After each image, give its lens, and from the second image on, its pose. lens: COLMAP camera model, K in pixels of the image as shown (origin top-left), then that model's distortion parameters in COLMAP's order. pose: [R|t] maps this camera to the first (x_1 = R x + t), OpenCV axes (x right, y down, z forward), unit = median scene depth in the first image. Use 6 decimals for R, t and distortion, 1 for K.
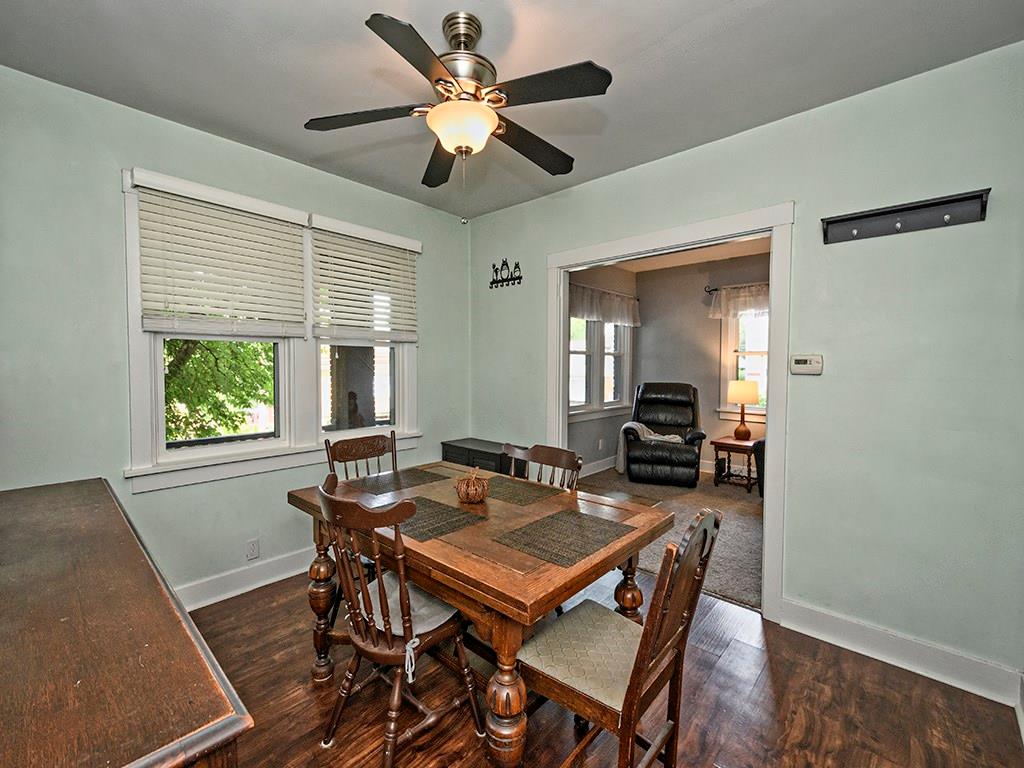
lens RADIAL K [[441.7, 0, 510.3], [0, 441.7, 377.8], [0, 0, 1]] dist [0.001491, -0.000089]
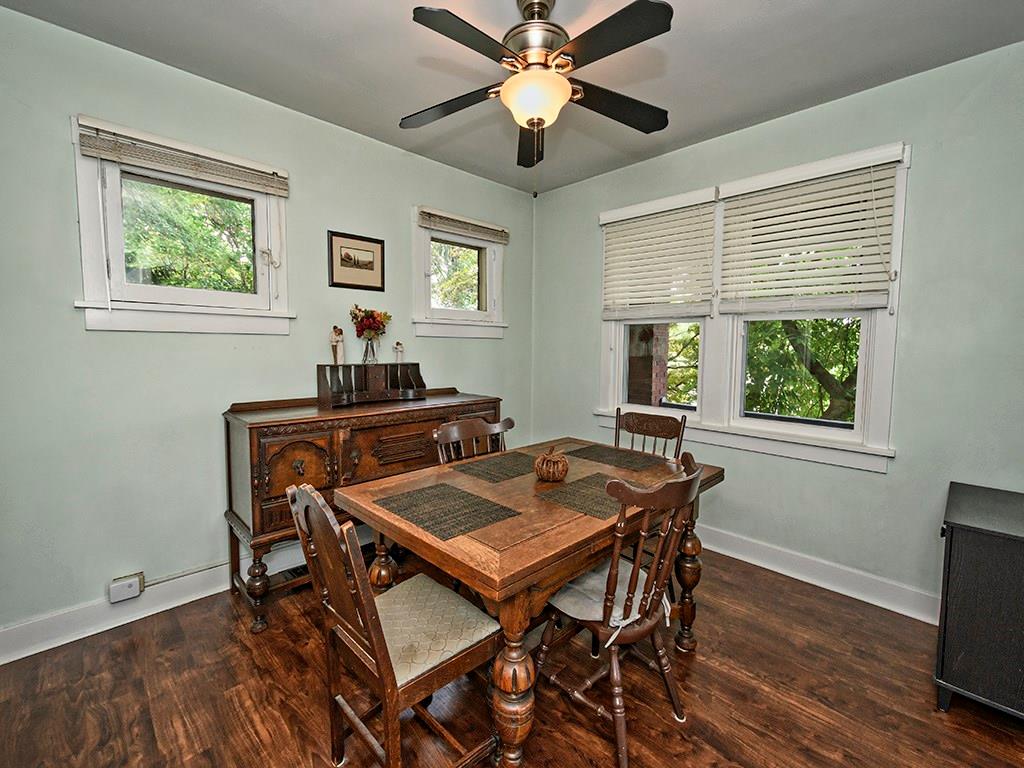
lens RADIAL K [[441.7, 0, 510.3], [0, 441.7, 377.8], [0, 0, 1]] dist [0.001491, -0.000089]
pose [[-0.051929, 0.068450, -0.996302, 0.706587], [-0.032731, 0.996996, 0.070204, -0.007146], [0.998114, 0.036255, -0.049533, 0.770812]]
